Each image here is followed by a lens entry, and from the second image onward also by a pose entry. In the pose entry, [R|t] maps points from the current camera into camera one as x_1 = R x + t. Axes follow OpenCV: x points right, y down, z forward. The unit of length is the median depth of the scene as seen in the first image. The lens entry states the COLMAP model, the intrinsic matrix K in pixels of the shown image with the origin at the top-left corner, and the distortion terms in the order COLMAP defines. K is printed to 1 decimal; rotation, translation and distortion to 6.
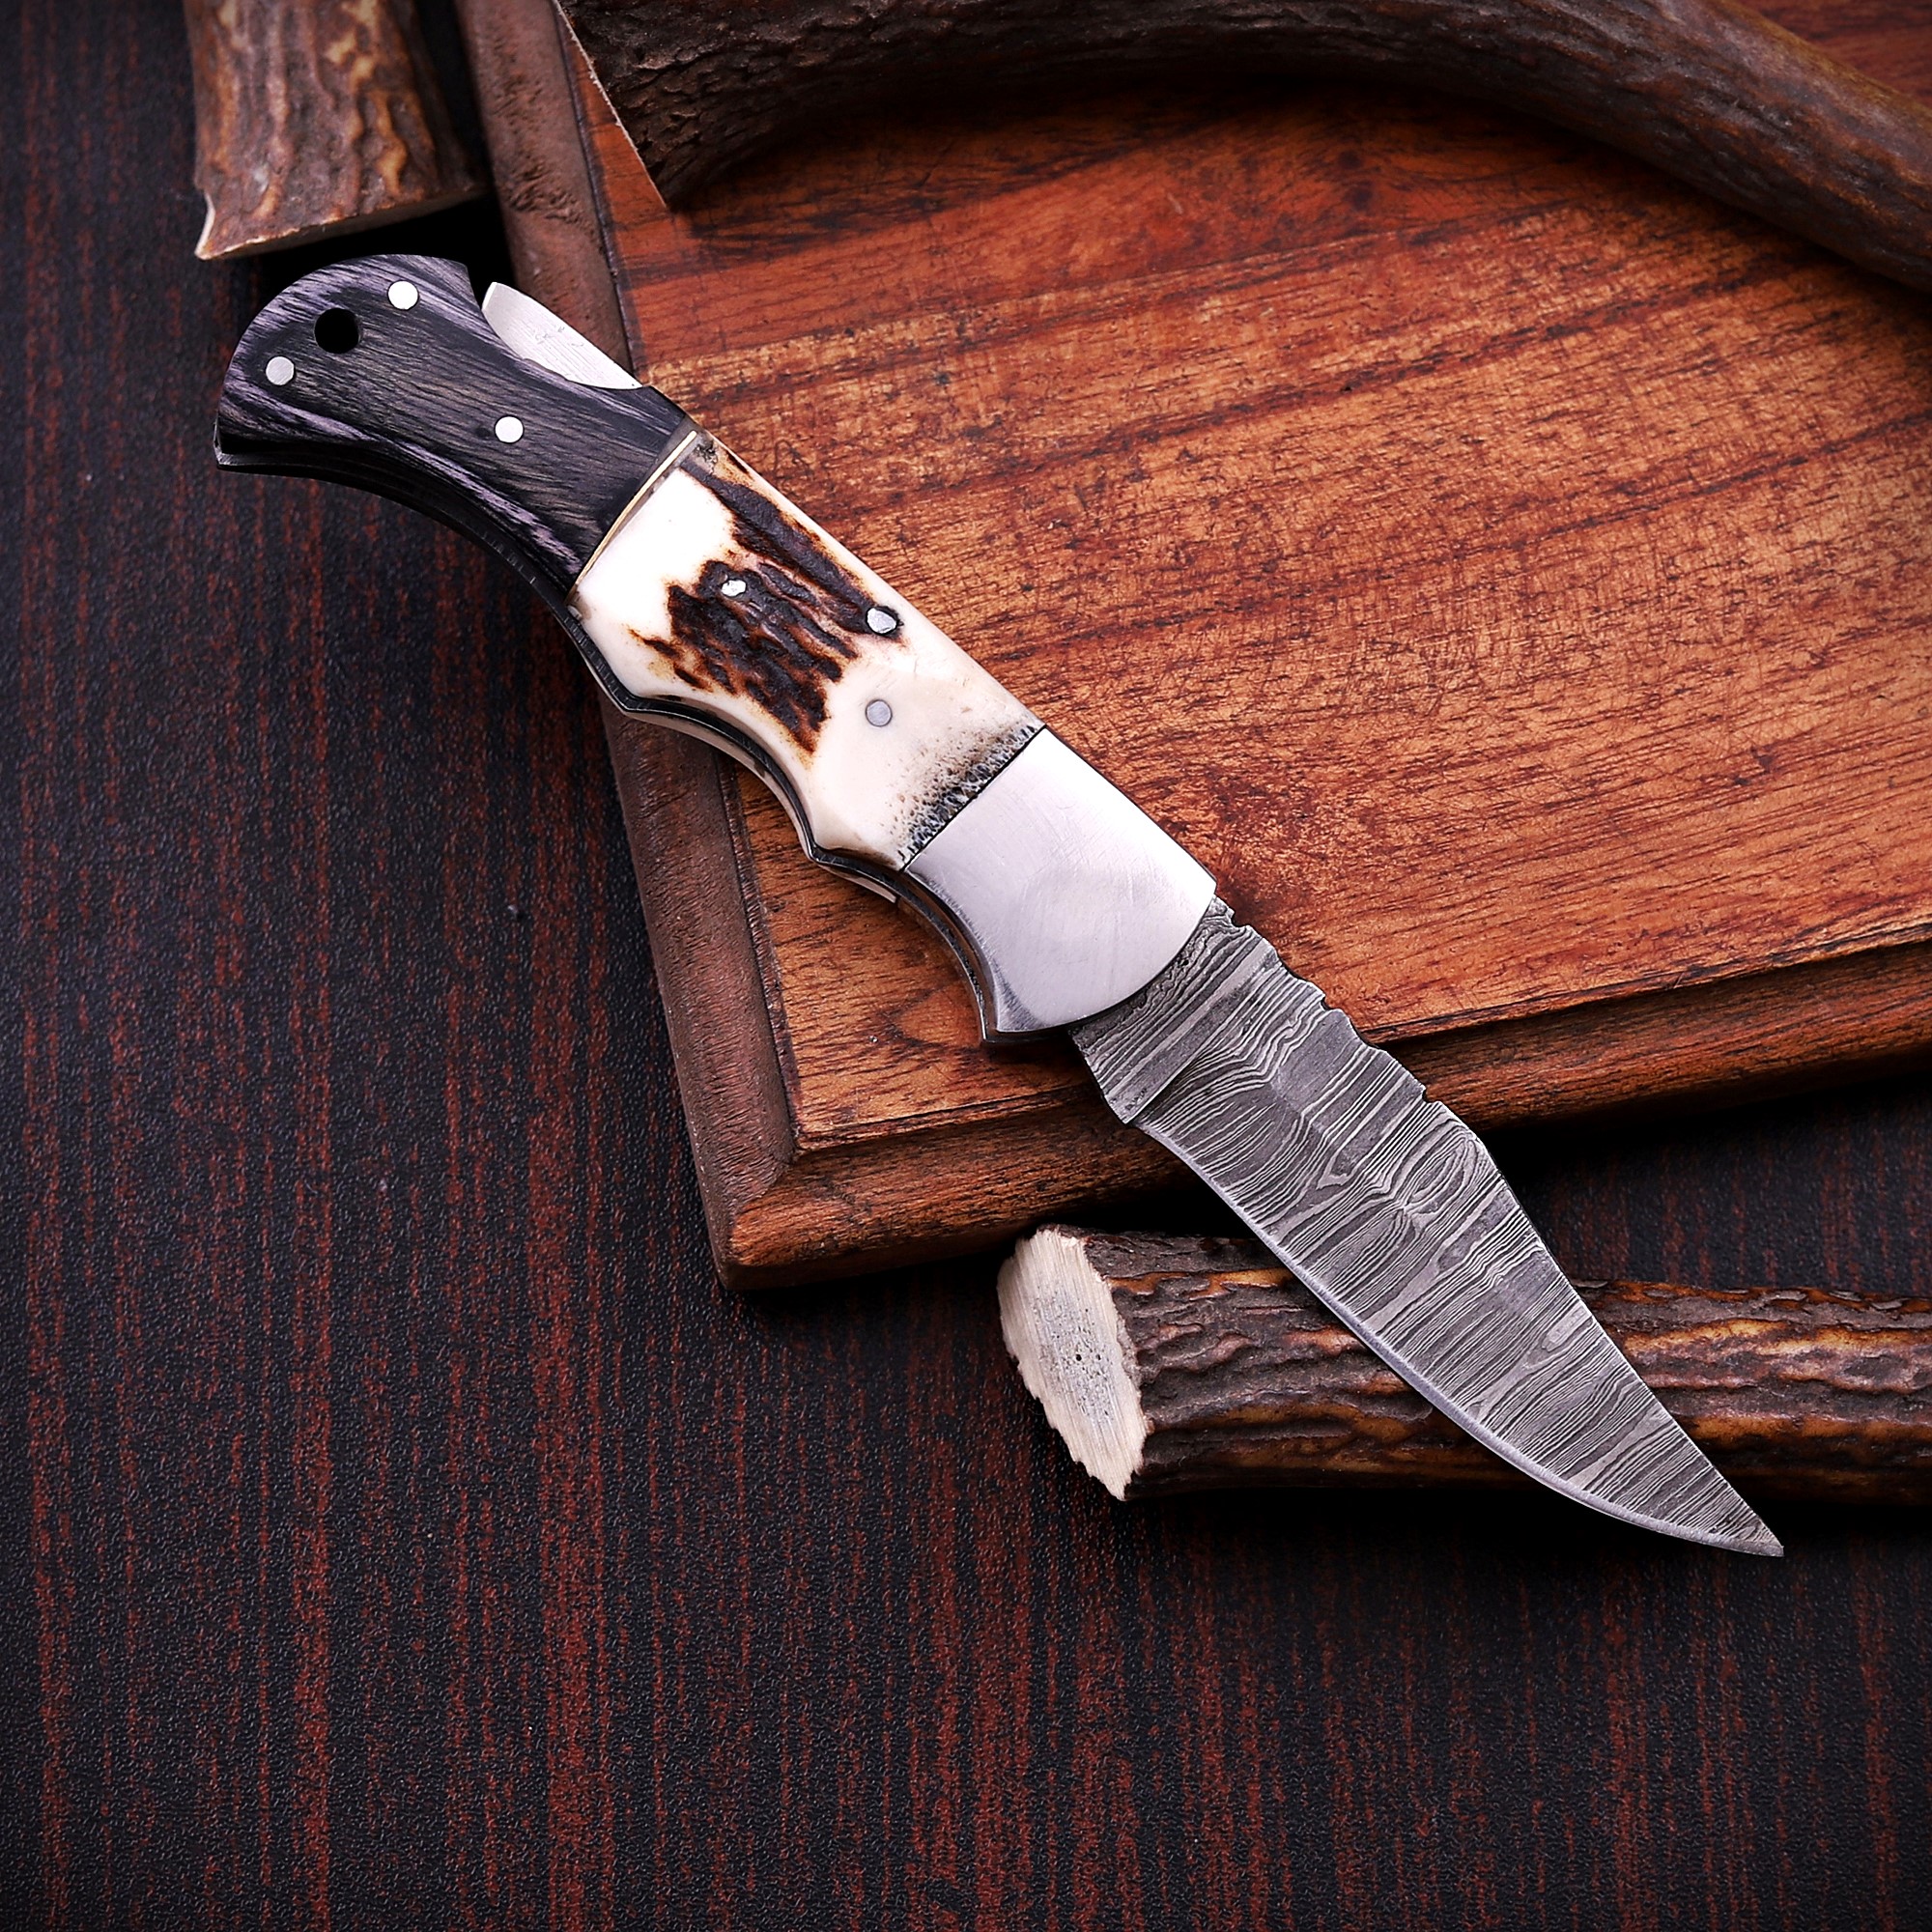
lens RADIAL K [[6976.9, 0, 969.9], [0, 6976.9, 906.6], [0, 0, 1]] dist [-0.132520, -0.007064]
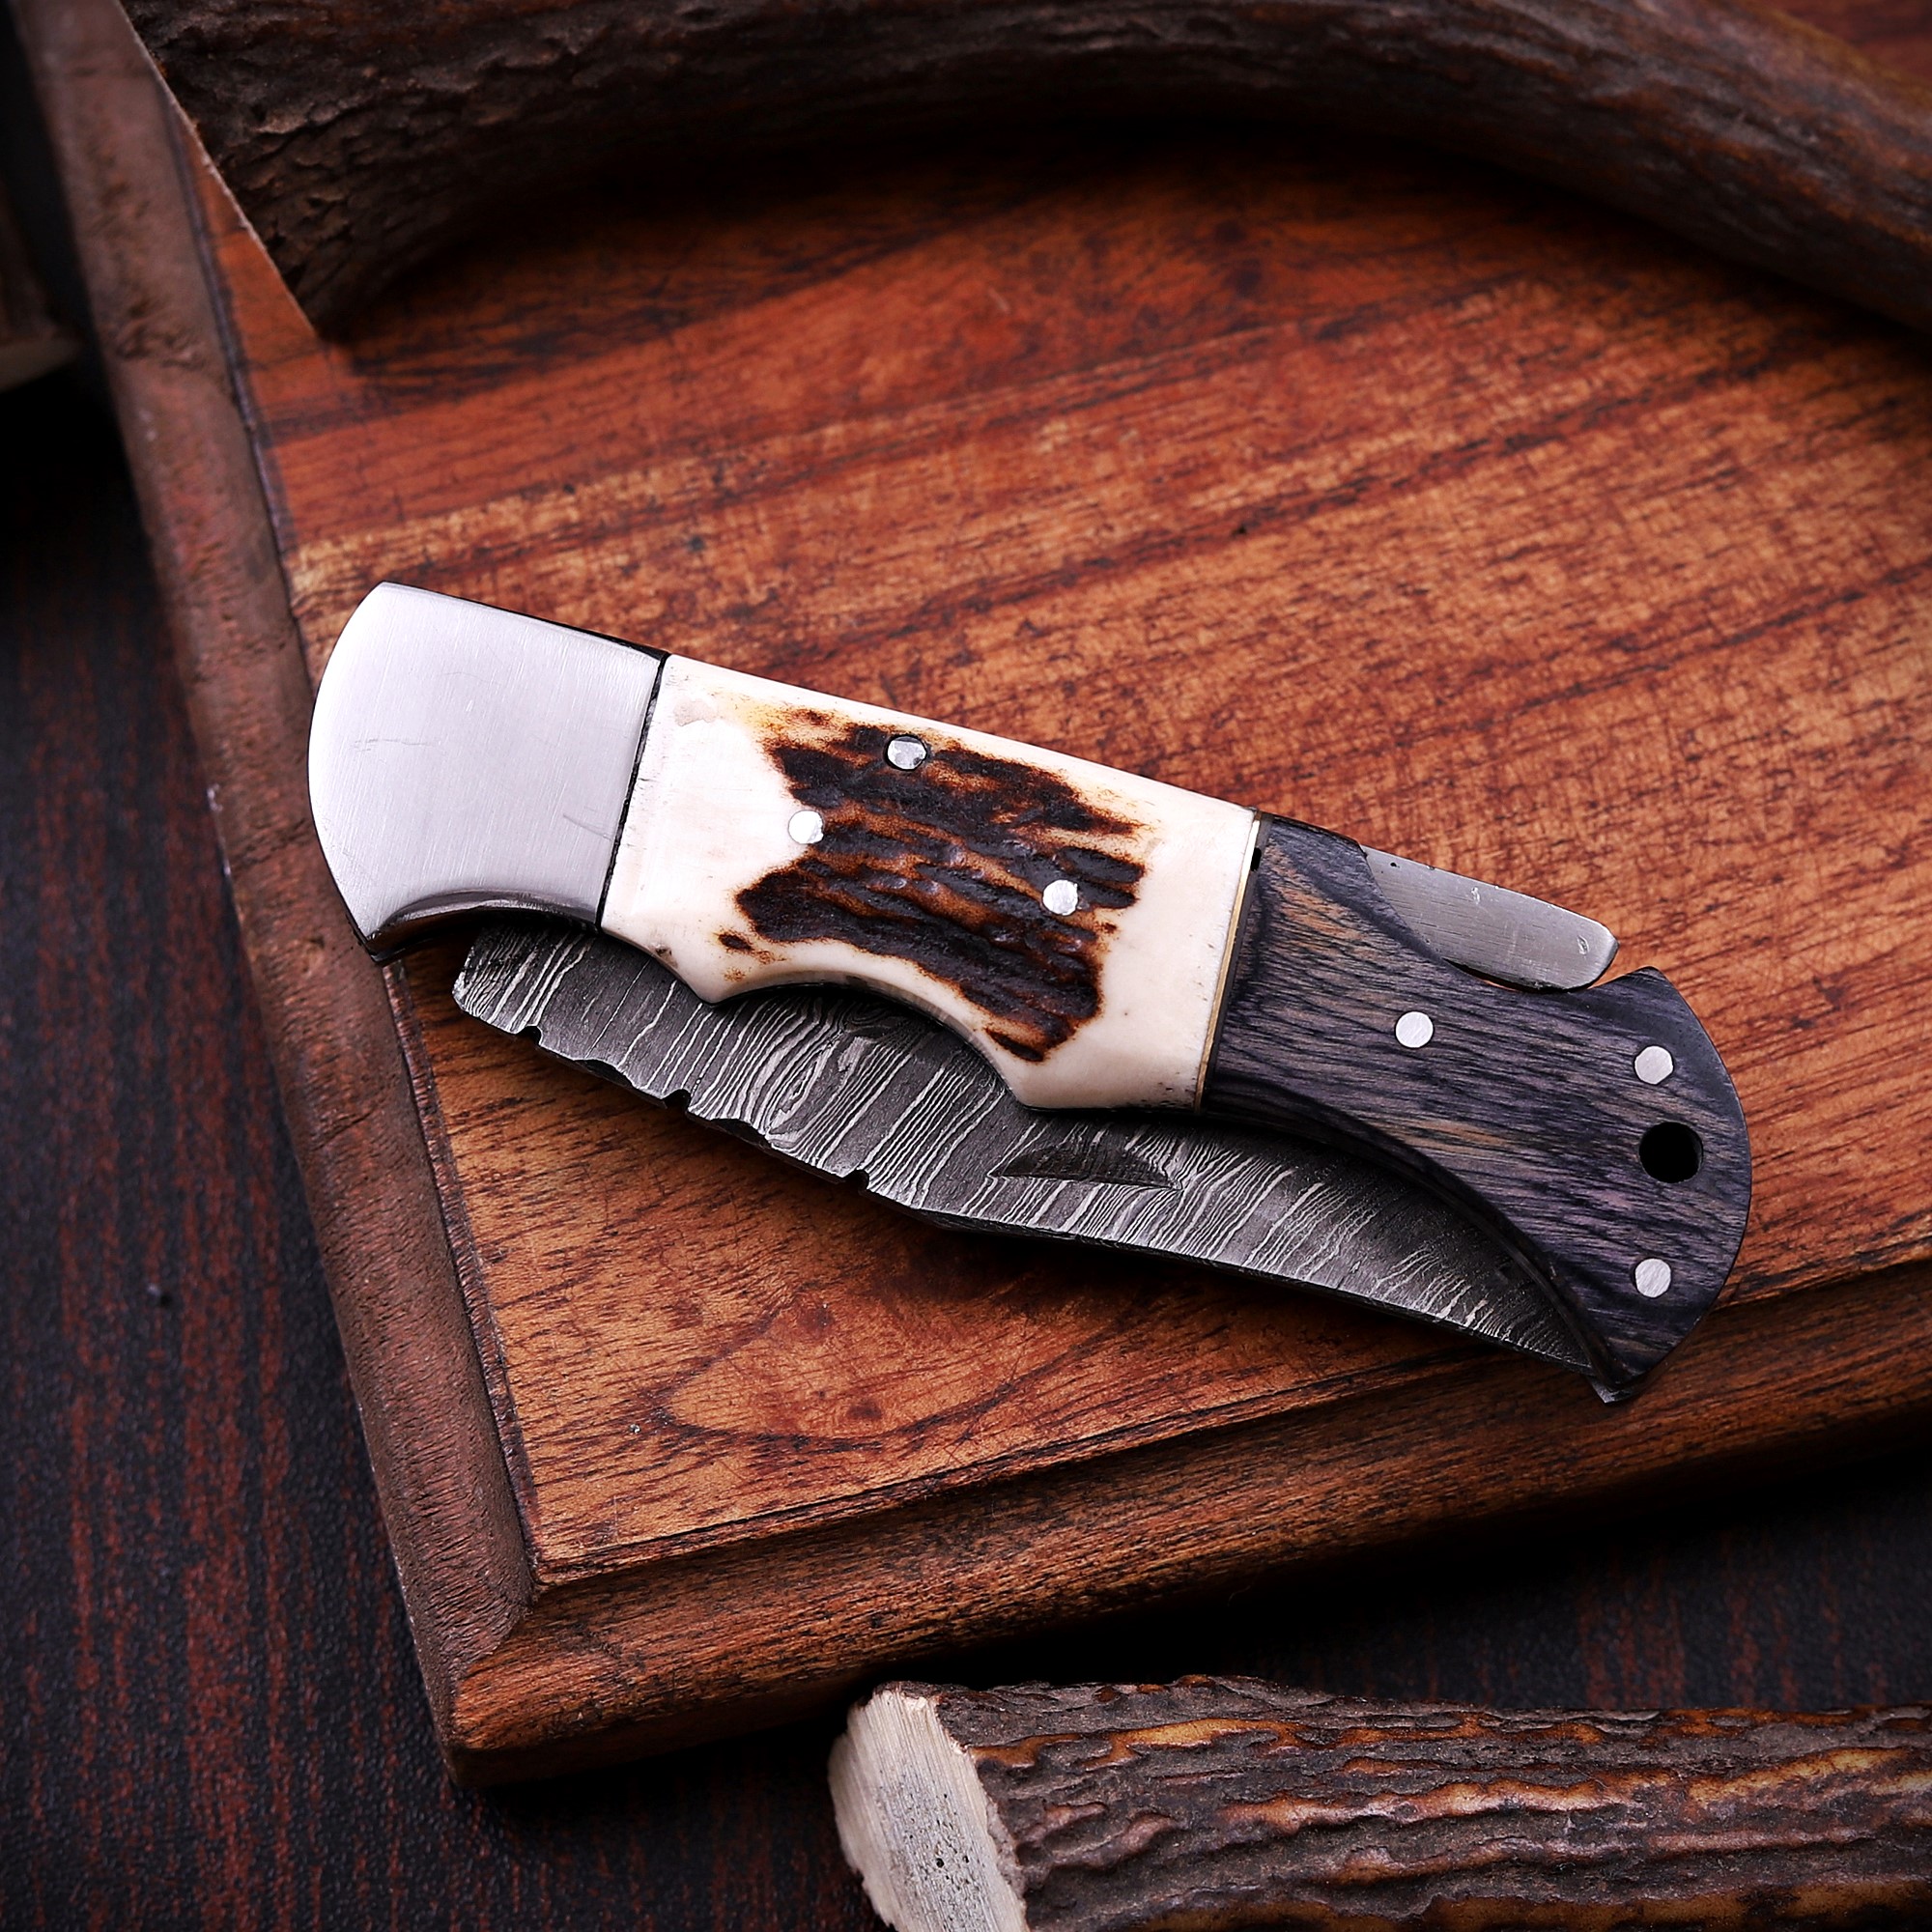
lens RADIAL K [[6944.7, 0, 998.1], [0, 6944.7, 1046.1], [0, 0, 1]] dist [-0.161708, 0.150691]
pose [[0.998733, -0.050023, 0.005512, 0.021532], [0.050289, 0.996198, -0.071141, 0.031875], [-0.001933, 0.071328, 0.997451, 0.267708]]
